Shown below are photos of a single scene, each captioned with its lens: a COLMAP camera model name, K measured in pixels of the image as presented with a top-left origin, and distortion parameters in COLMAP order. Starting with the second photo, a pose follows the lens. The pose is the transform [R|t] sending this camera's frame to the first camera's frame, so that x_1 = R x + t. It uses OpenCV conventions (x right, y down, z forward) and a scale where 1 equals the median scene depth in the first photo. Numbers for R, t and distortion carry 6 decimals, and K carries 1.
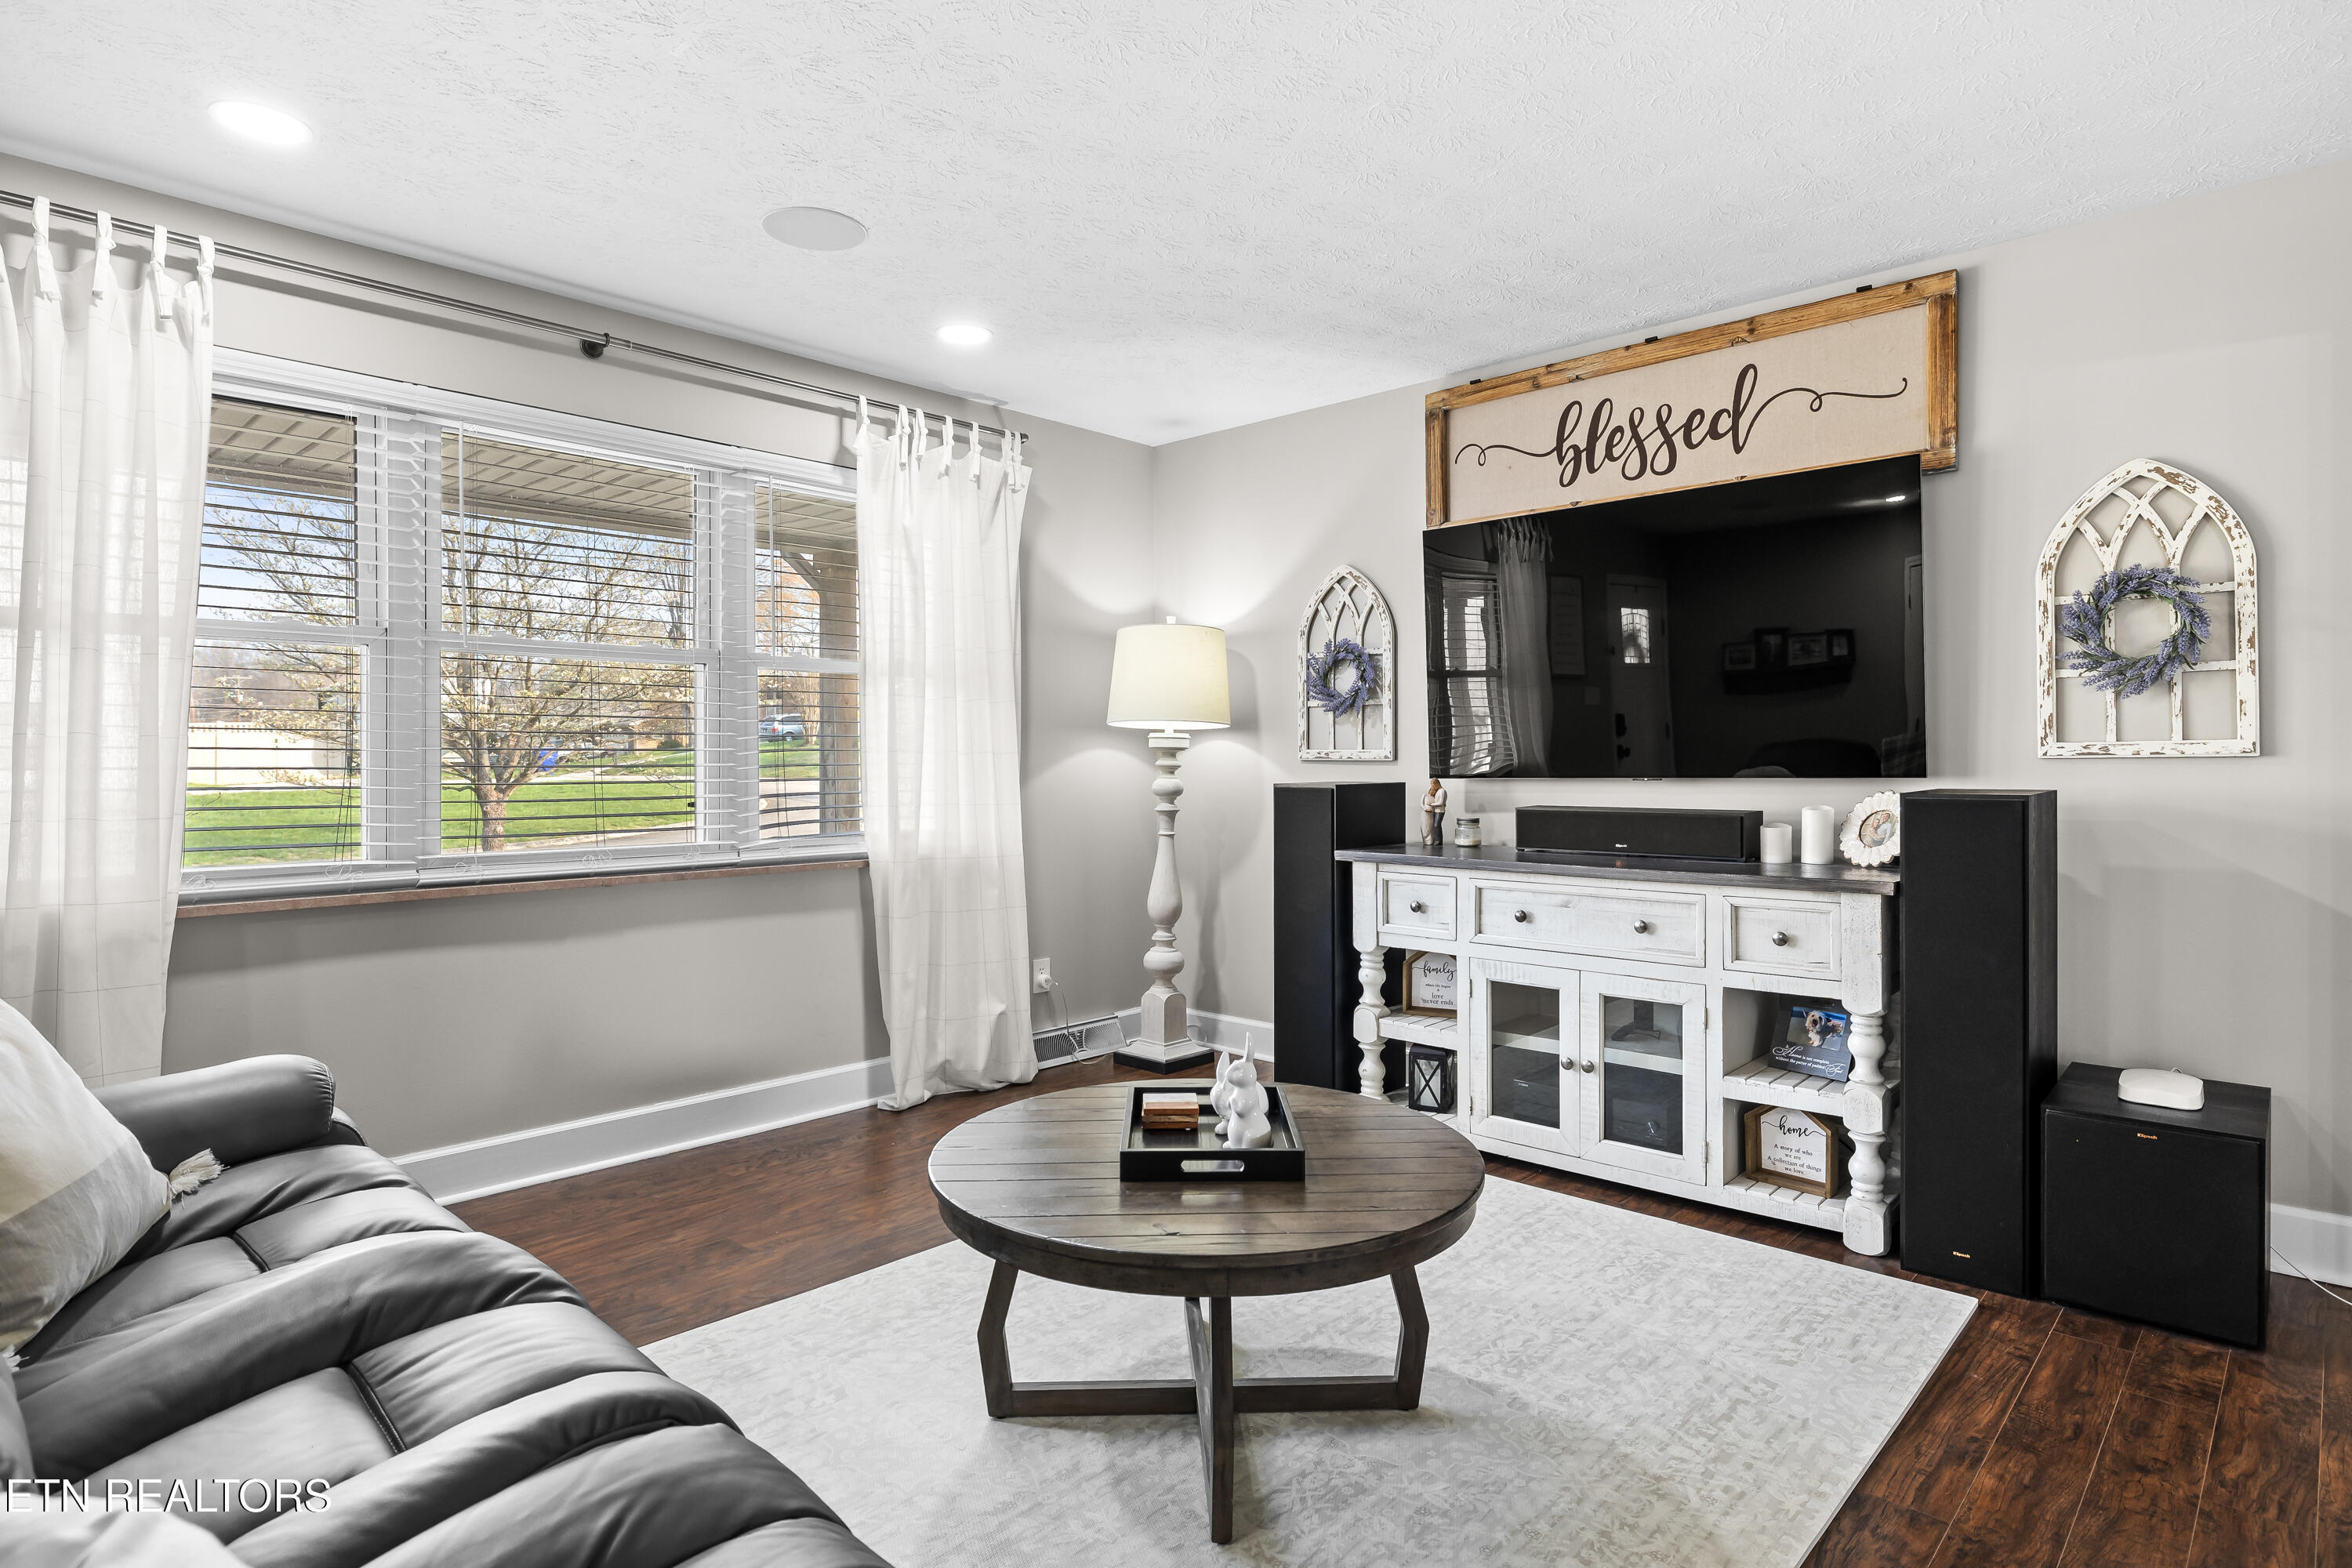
lens RADIAL K [[1272.1, 0, 1155.4], [0, 1272.1, 777.0], [0, 0, 1]] dist [-0.007646, 0.005251]
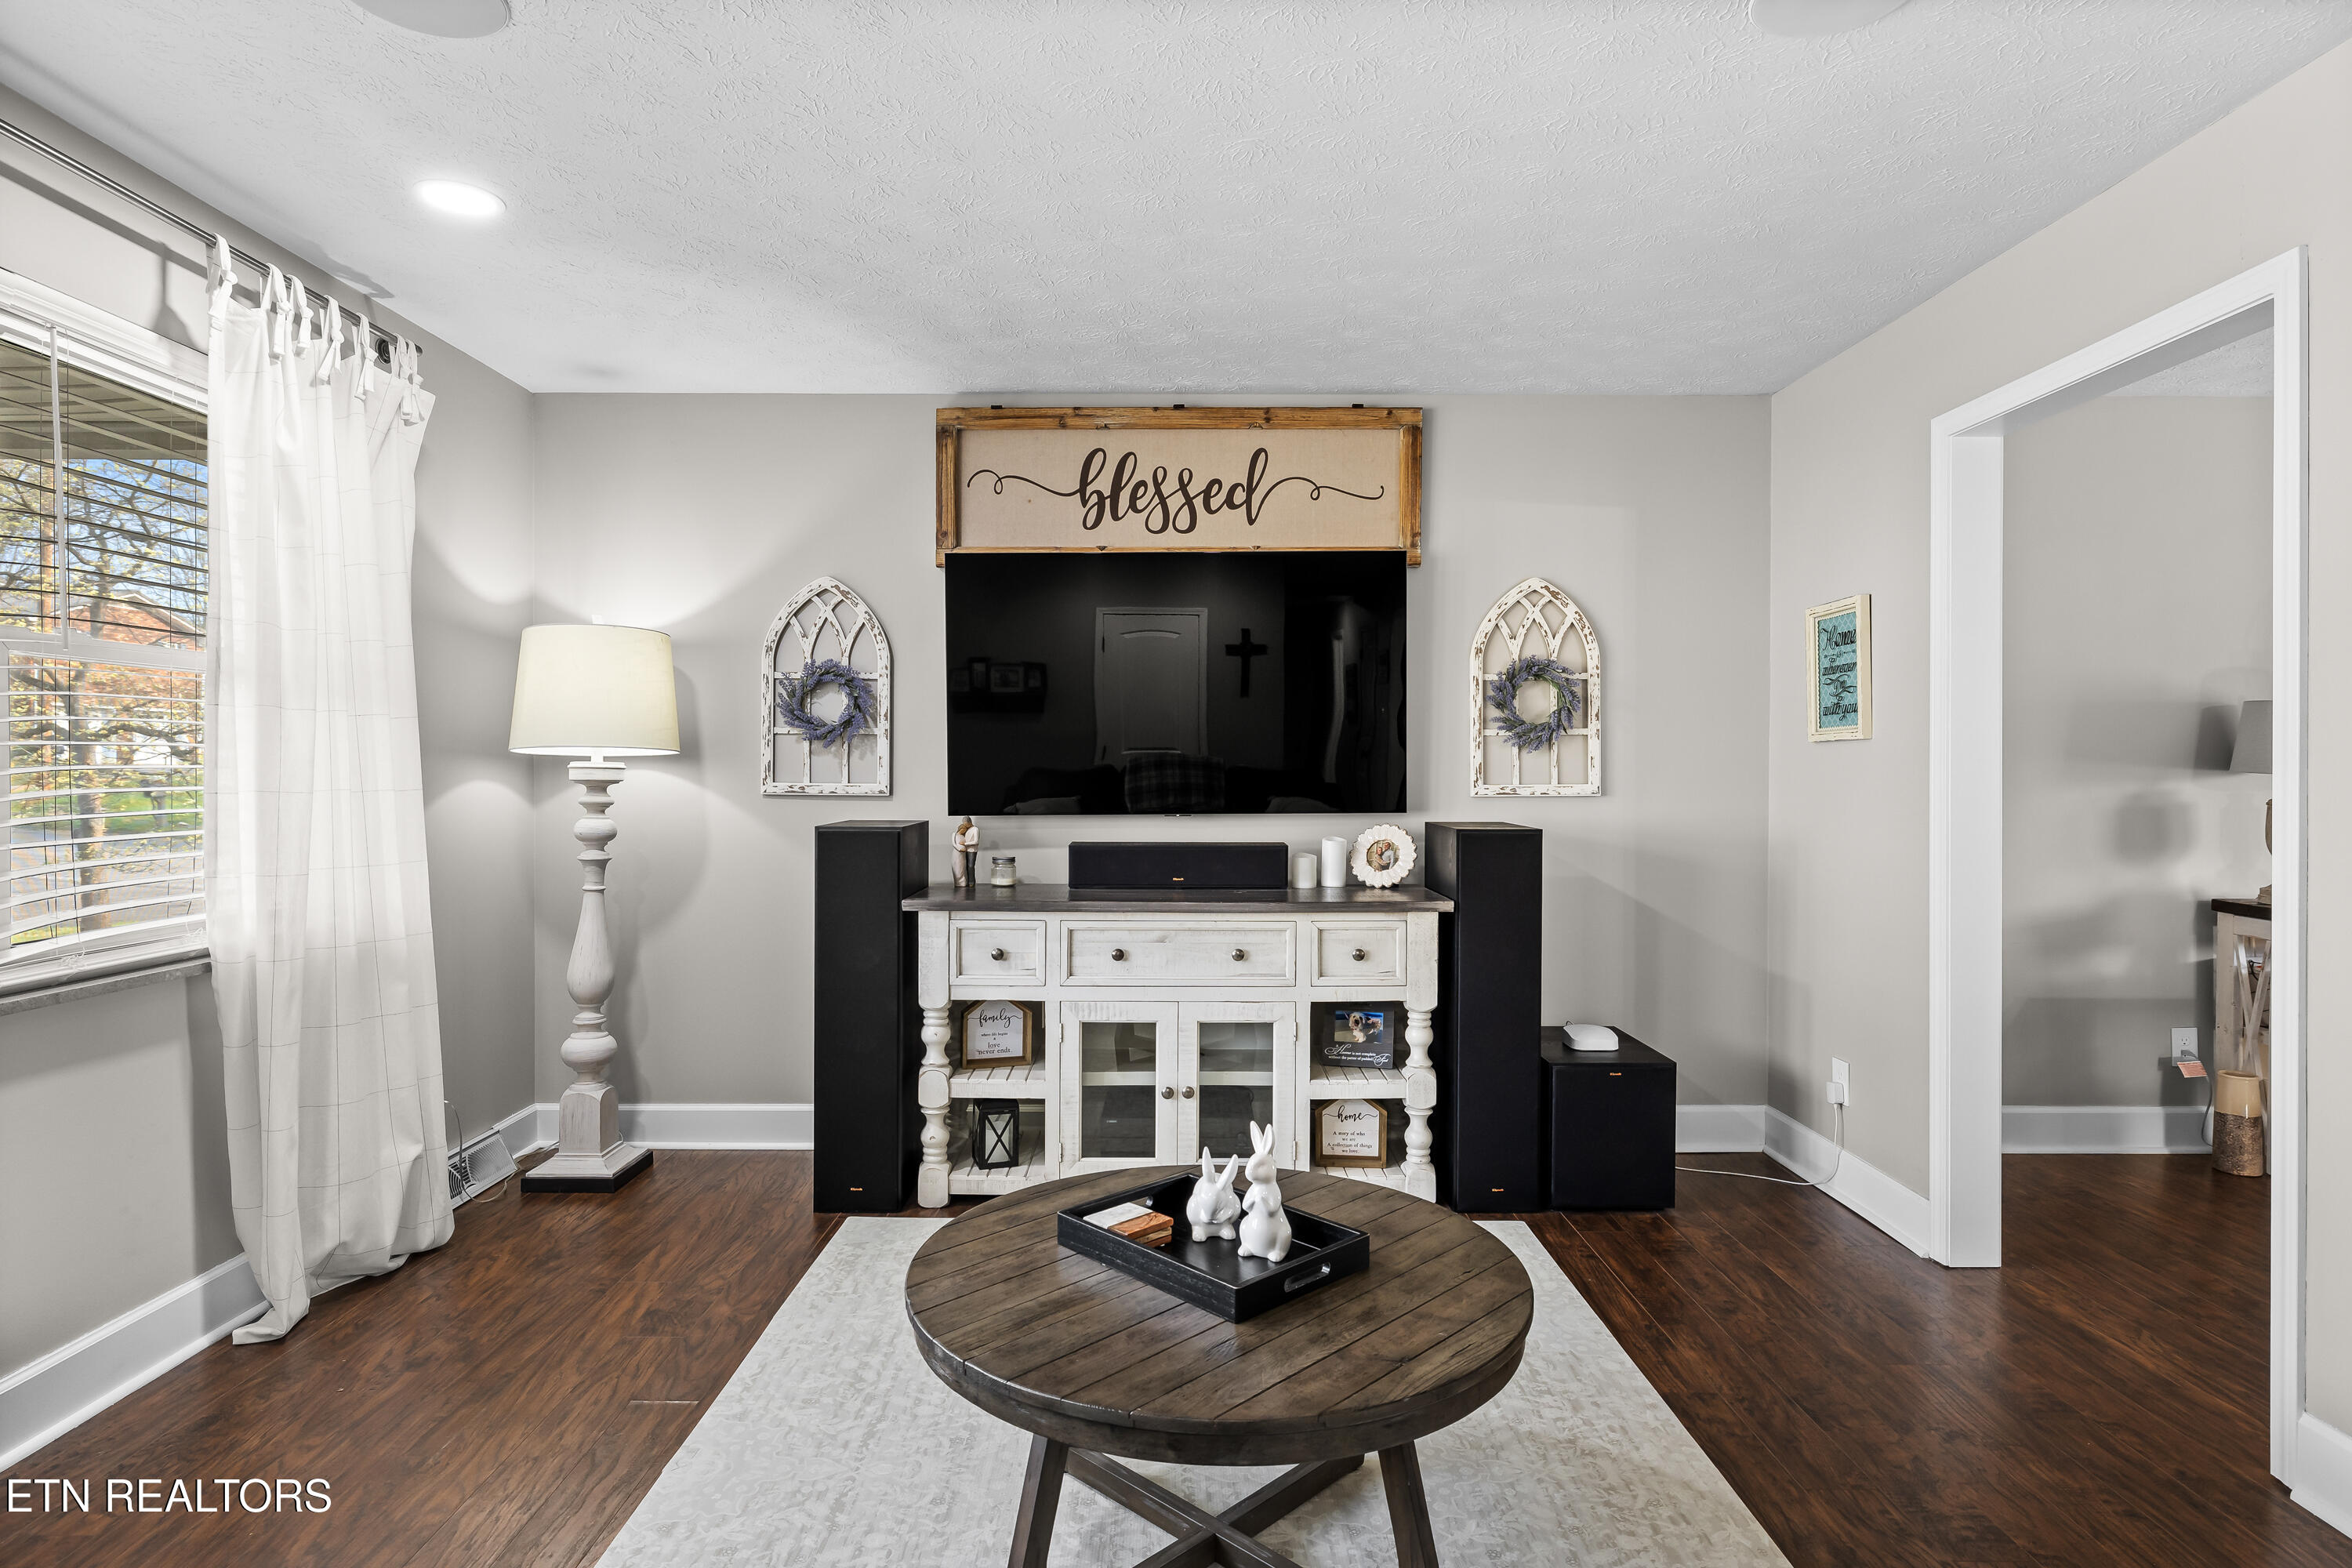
lens RADIAL K [[1272.1, 0, 1178.4], [0, 1272.1, 782.8], [0, 0, 1]] dist [-0.007646, 0.005251]
pose [[0.718214, -0.004492, 0.695808, -0.343657], [0.004013, 0.999989, 0.002313, -0.026652], [-0.695811, 0.001132, 0.718224, 0.216433]]
